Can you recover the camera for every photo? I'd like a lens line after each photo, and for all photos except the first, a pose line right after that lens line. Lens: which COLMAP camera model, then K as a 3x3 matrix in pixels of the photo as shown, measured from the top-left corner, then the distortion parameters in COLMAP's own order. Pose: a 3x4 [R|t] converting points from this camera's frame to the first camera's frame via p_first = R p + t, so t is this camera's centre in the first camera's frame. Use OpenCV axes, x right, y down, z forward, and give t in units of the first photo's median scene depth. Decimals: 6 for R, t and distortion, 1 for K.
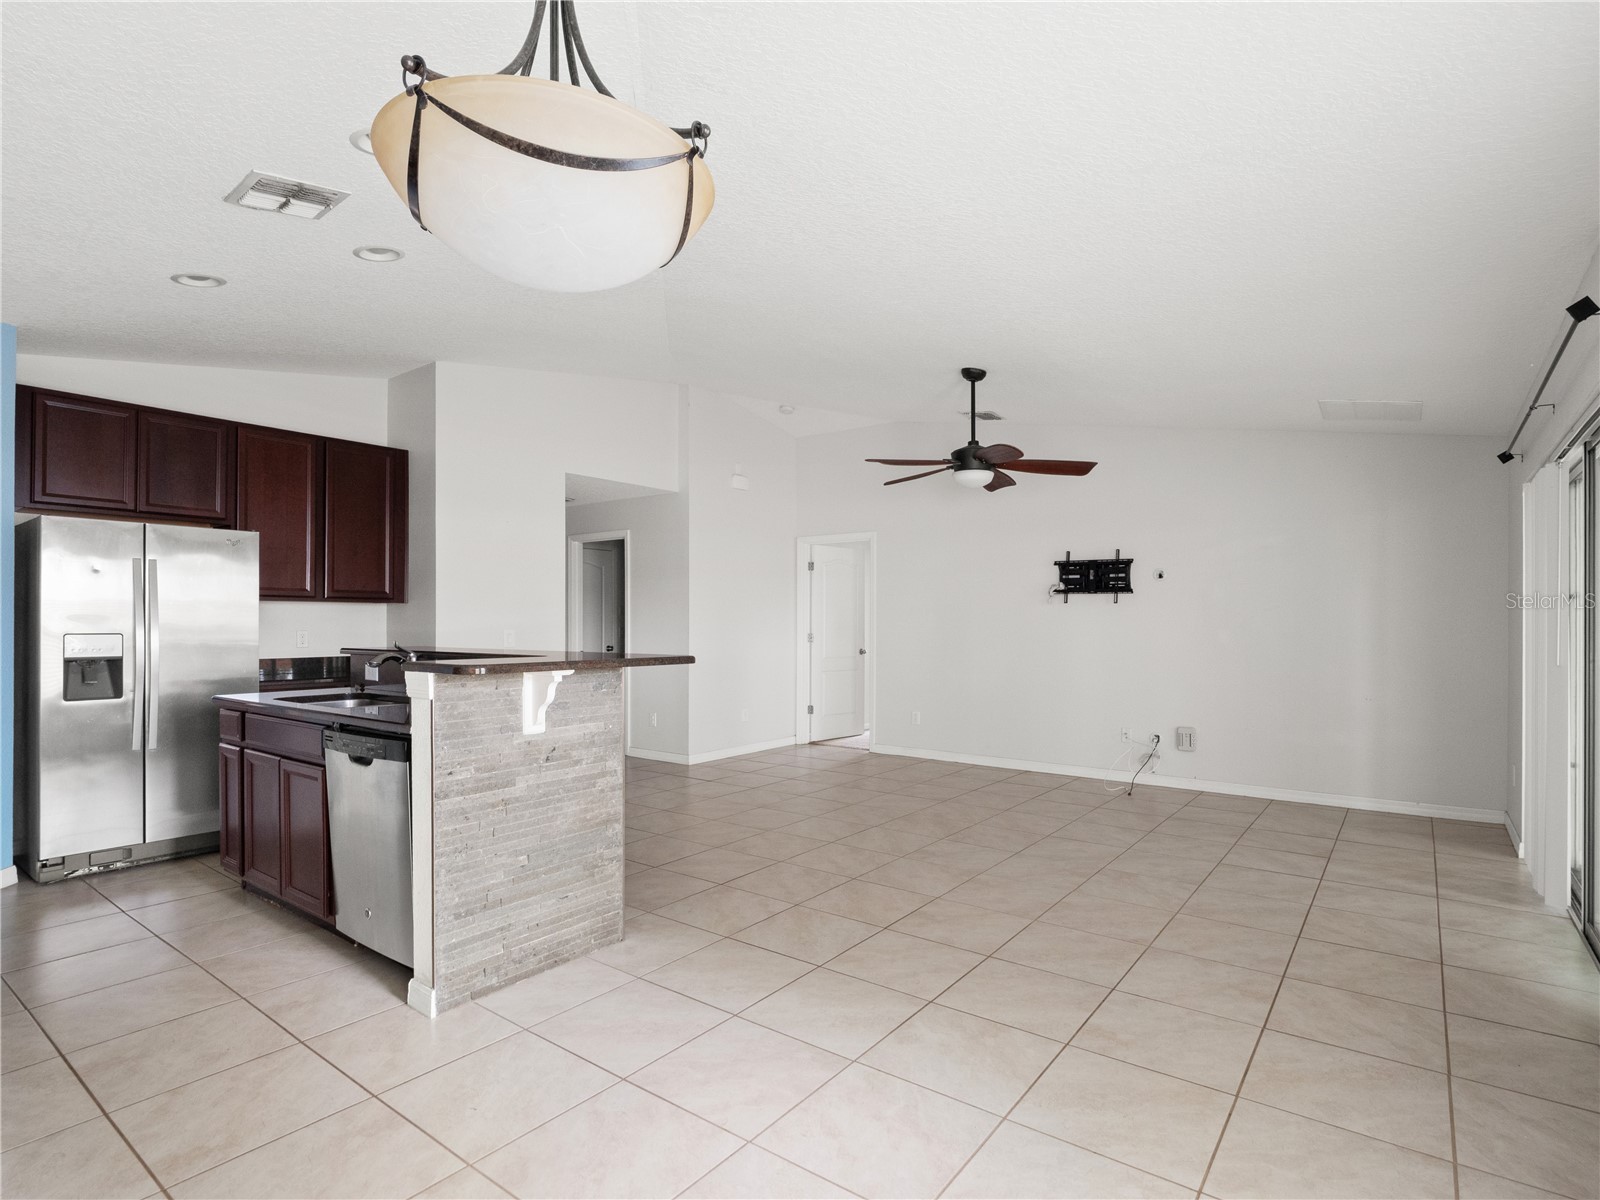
lens RADIAL K [[822.0, 0, 802.7], [0, 822.0, 625.6], [0, 0, 1]] dist [-0.003314, -0.000721]
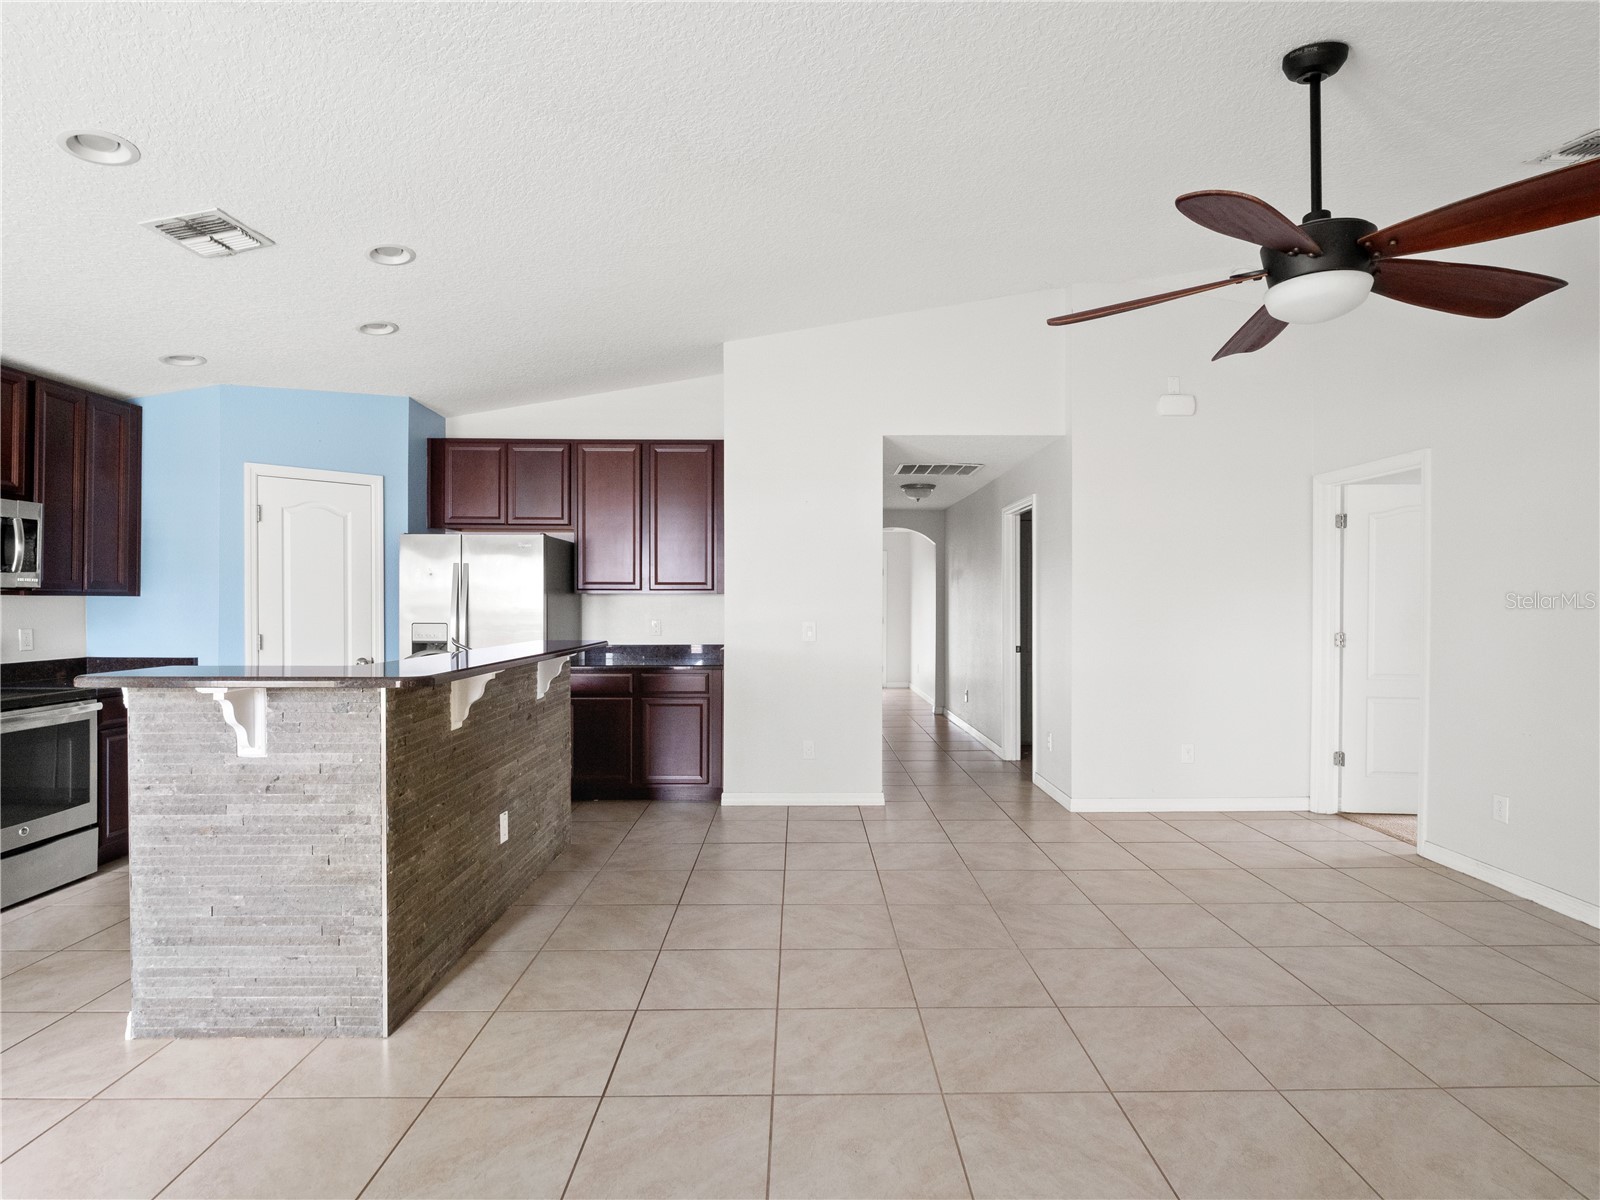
lens RADIAL K [[815.0, 0, 801.2], [0, 815.0, 605.3], [0, 0, 1]] dist [-0.009486, -0.000166]
pose [[0.609845, 0.003397, -0.792513, 0.504537], [-0.002804, 0.999994, 0.002129, -0.022314], [0.792515, 0.000924, 0.609851, 0.680003]]
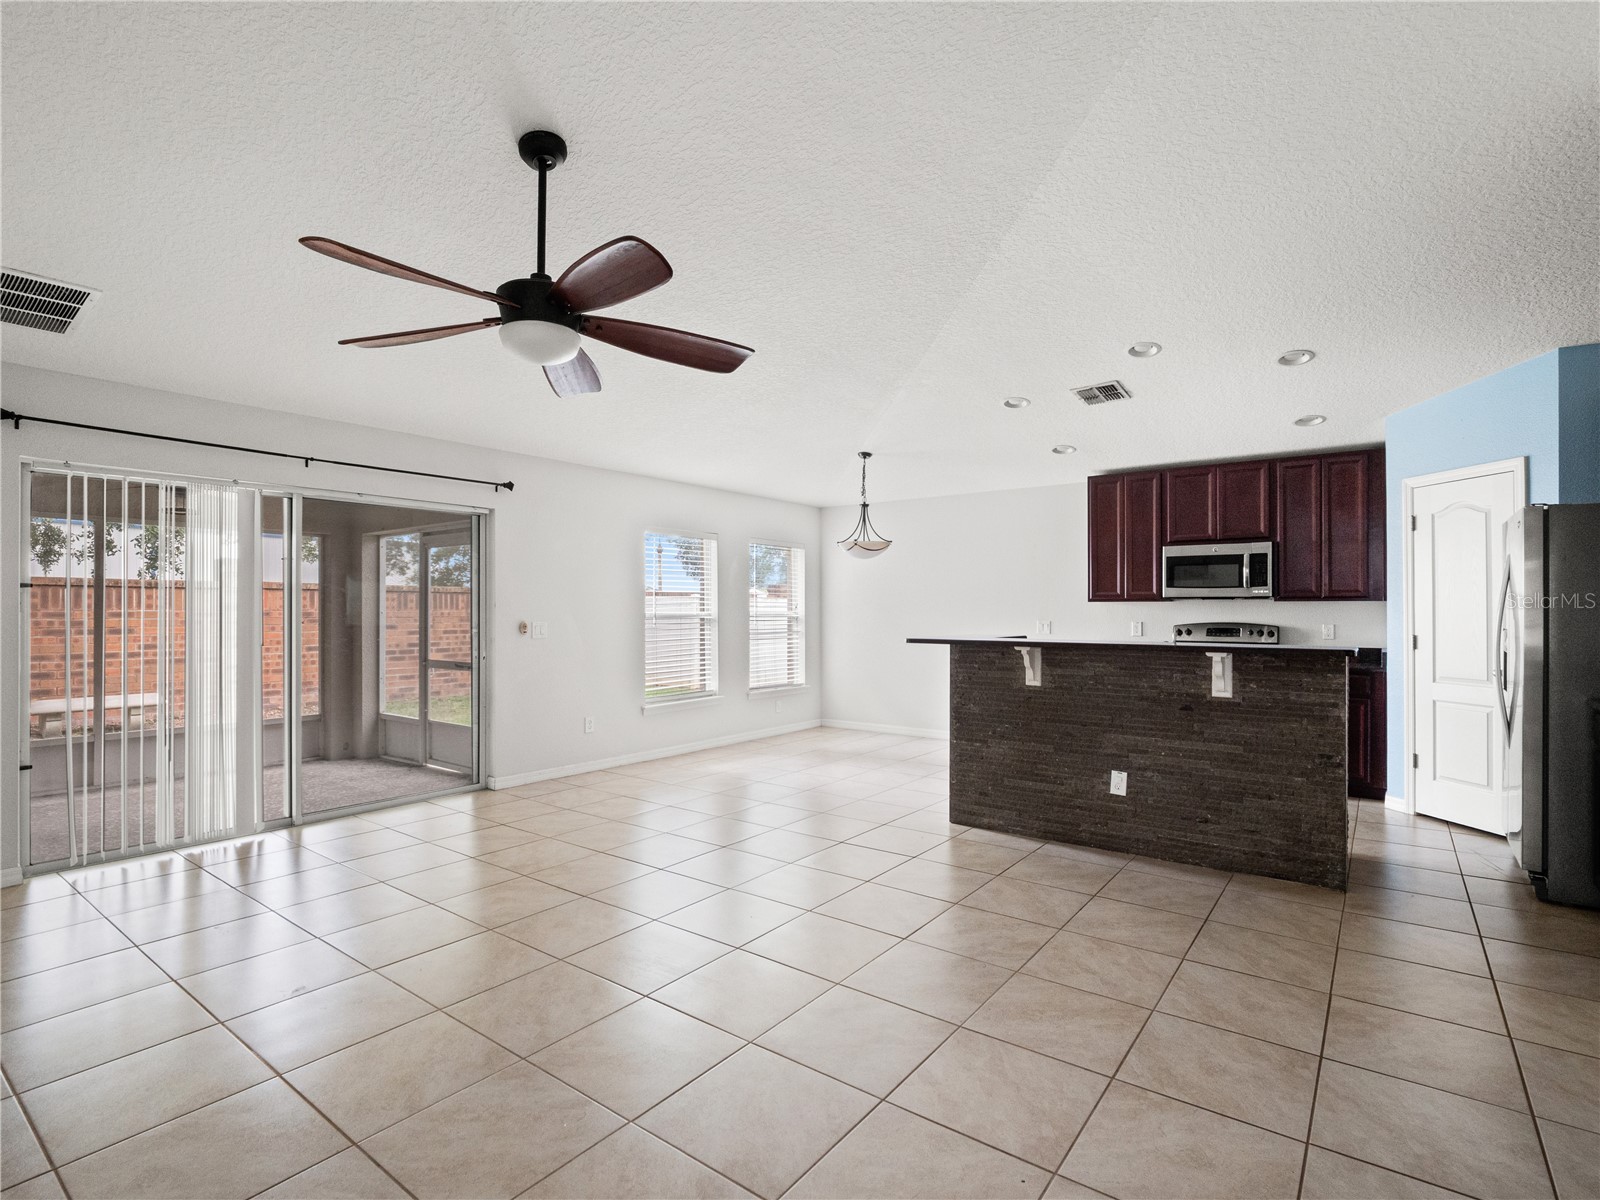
lens RADIAL K [[778.7, 0, 810.4], [0, 778.7, 607.6], [0, 0, 1]] dist [-0.012437, -0.001357]
pose [[-0.999907, -0.001876, -0.013515, 0.053026], [-0.001876, 0.999998, 0.000025, -0.016179], [0.013515, 0.000051, -0.999909, 1.978678]]
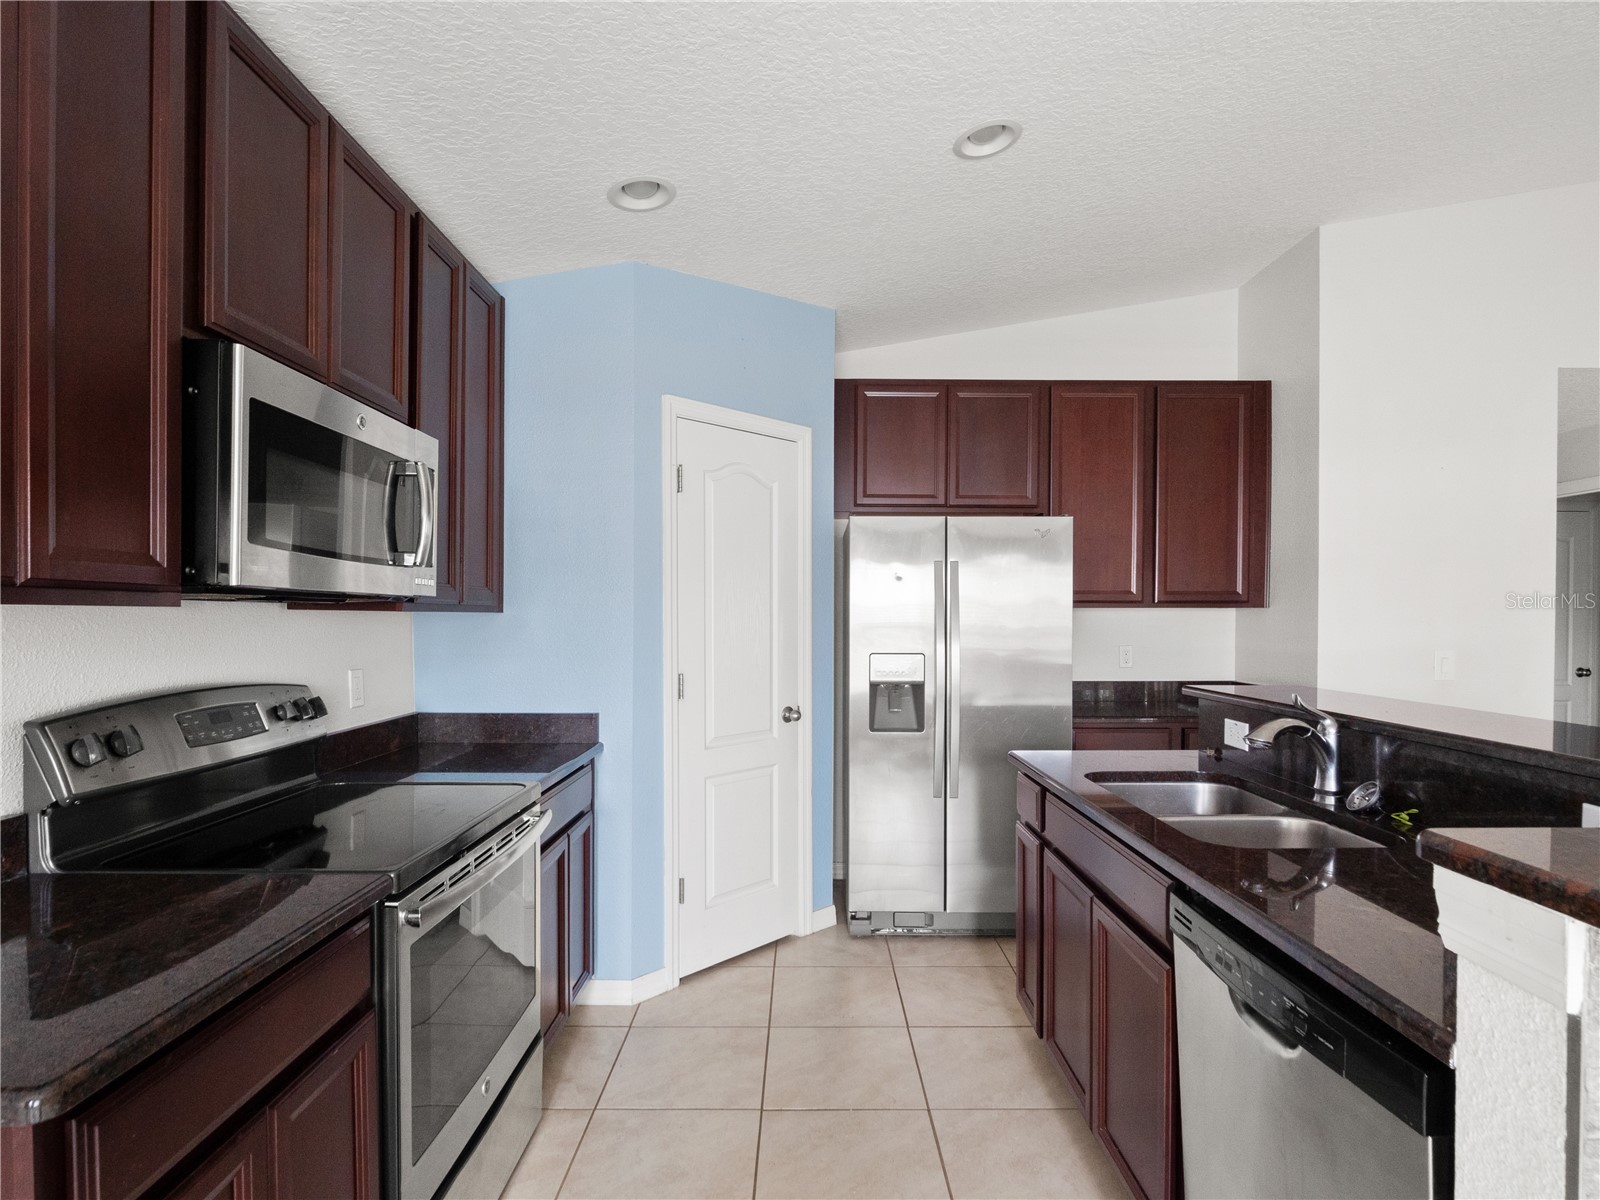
lens RADIAL K [[822.0, 0, 802.7], [0, 822.0, 625.6], [0, 0, 1]] dist [-0.003314, -0.000721]
pose [[0.606190, 0.007321, -0.795286, -0.255884], [-0.001590, 0.999967, 0.007993, -0.024964], [0.795318, -0.003580, 0.606181, 0.414068]]
